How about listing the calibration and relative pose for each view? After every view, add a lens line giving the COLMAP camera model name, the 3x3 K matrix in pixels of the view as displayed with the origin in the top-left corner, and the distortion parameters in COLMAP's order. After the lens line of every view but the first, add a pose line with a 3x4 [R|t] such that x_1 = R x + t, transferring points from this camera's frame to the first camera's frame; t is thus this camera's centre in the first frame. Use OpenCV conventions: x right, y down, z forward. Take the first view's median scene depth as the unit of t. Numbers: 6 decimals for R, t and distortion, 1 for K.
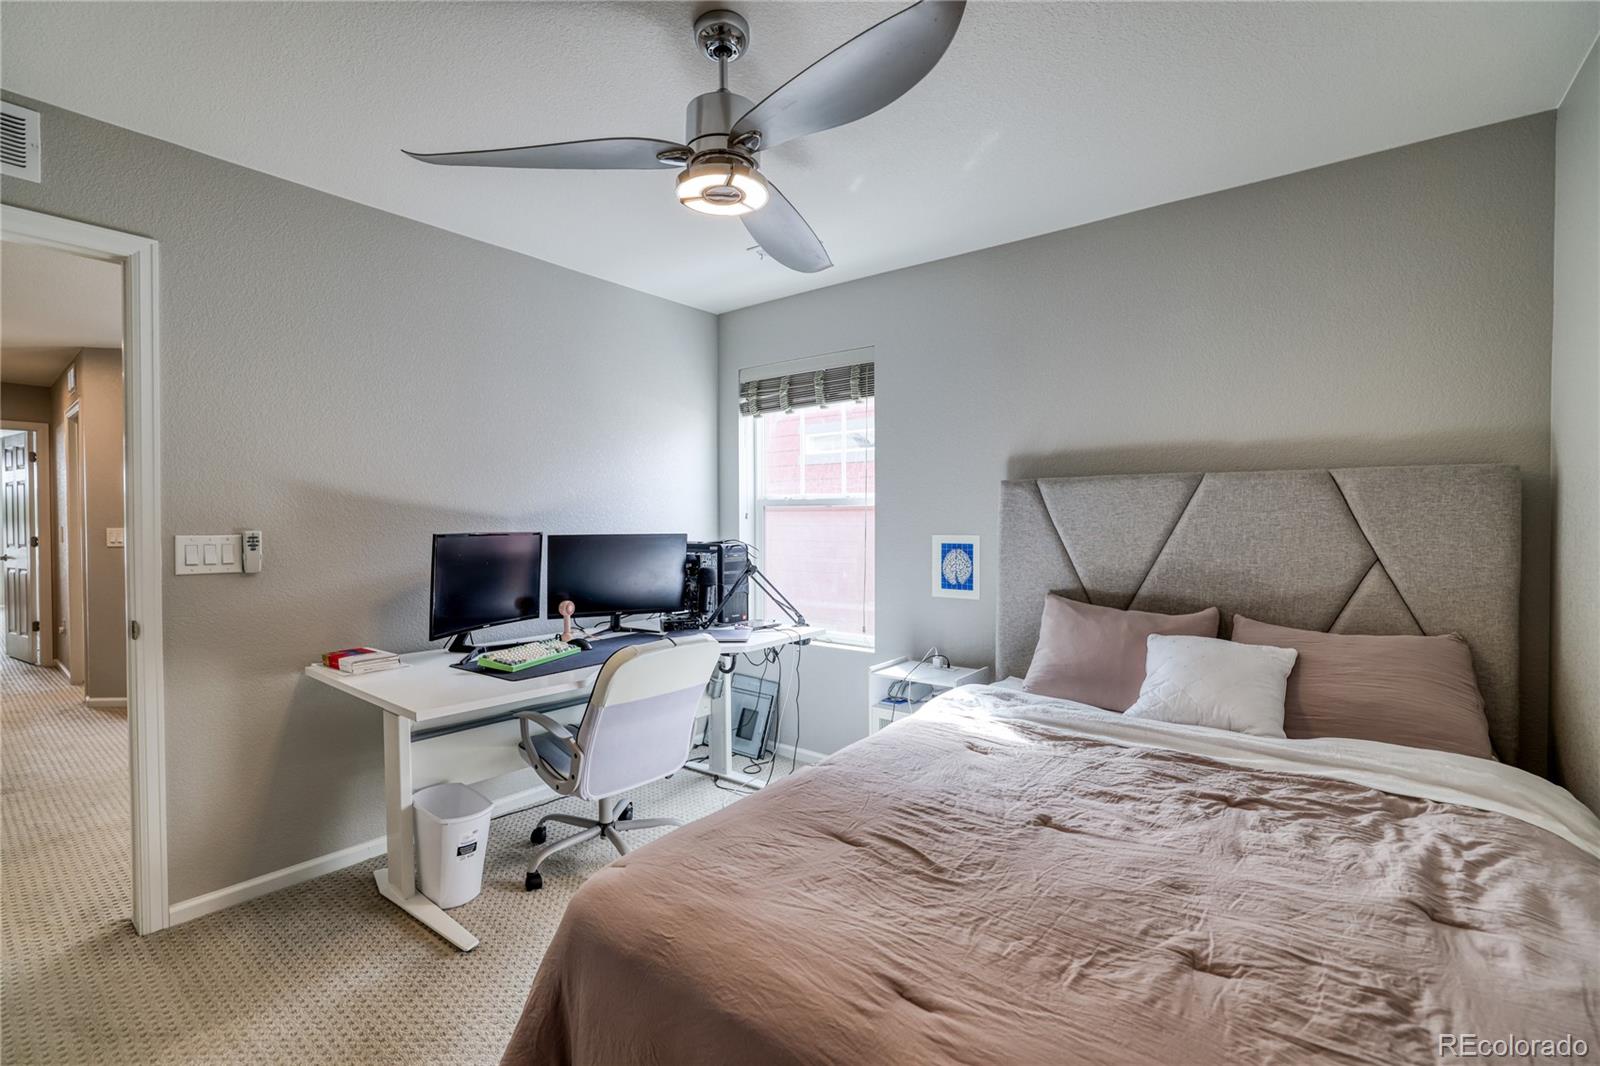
lens RADIAL K [[728.2, 0, 802.9], [0, 728.2, 524.0], [0, 0, 1]] dist [-0.027347, 0.005703]
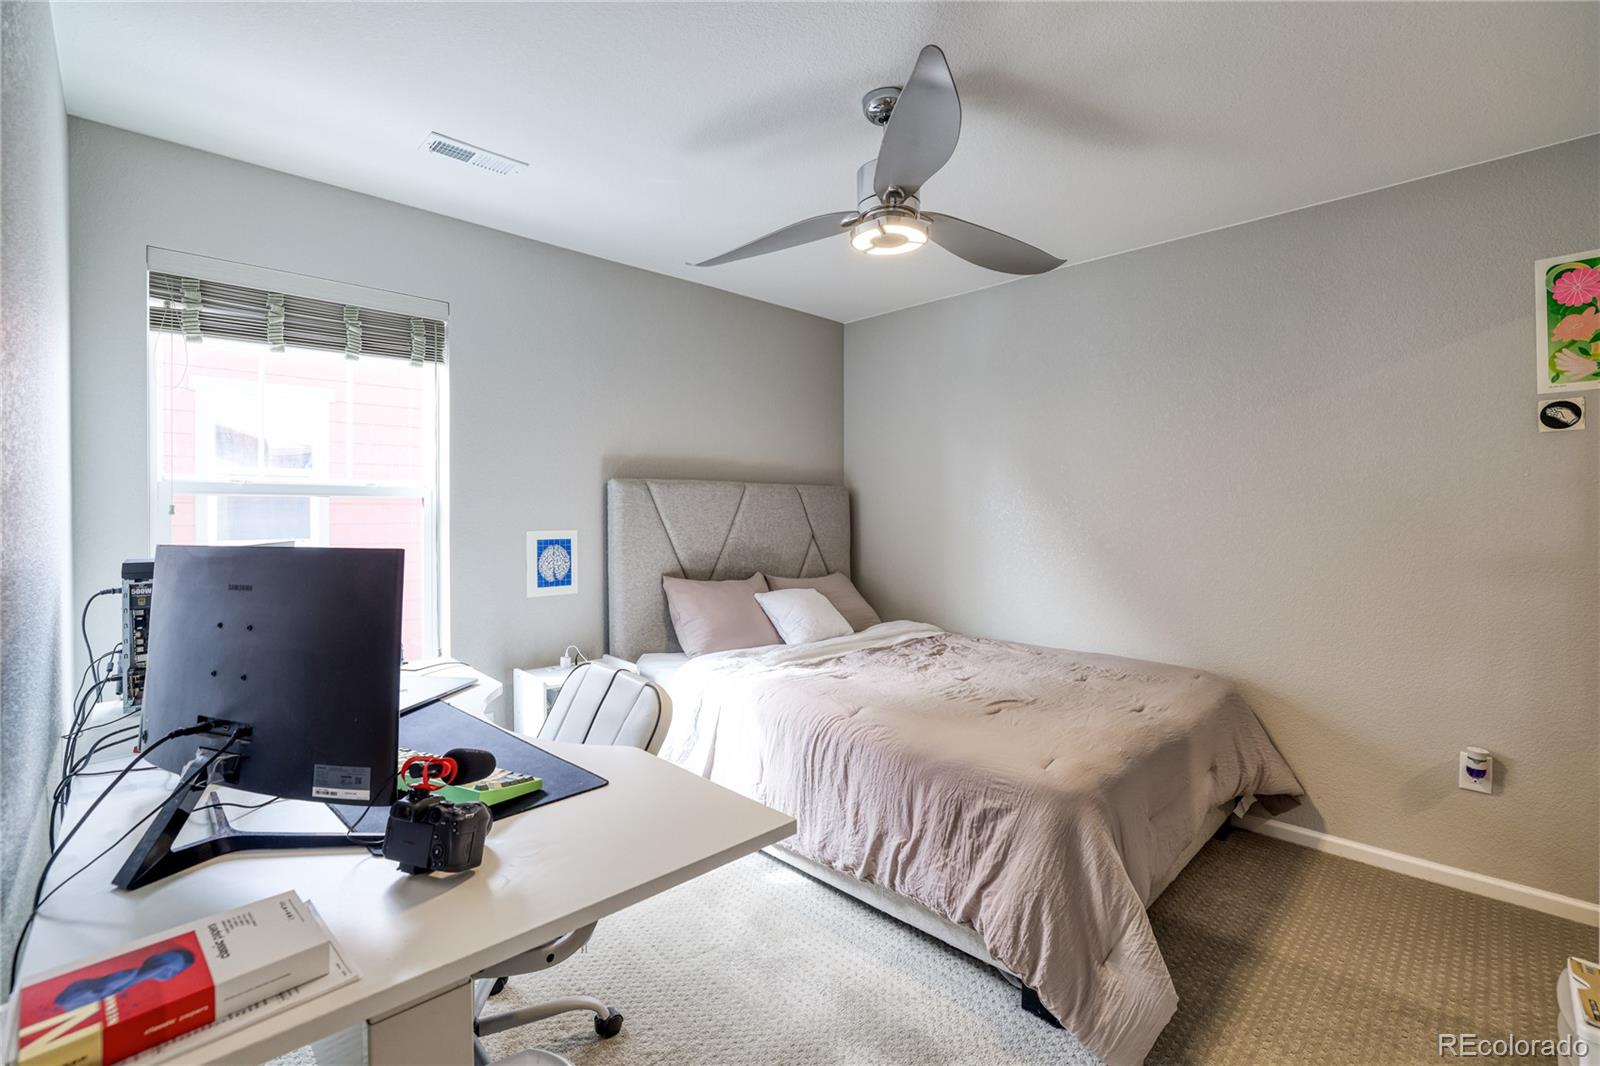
lens RADIAL K [[728.2, 0, 778.2], [0, 728.2, 518.6], [0, 0, 1]] dist [-0.027347, 0.005703]
pose [[0.122129, -0.004992, 0.992502, -0.719949], [0.012728, 0.999913, 0.003463, -0.000568], [-0.992433, 0.012210, 0.122182, 0.582466]]
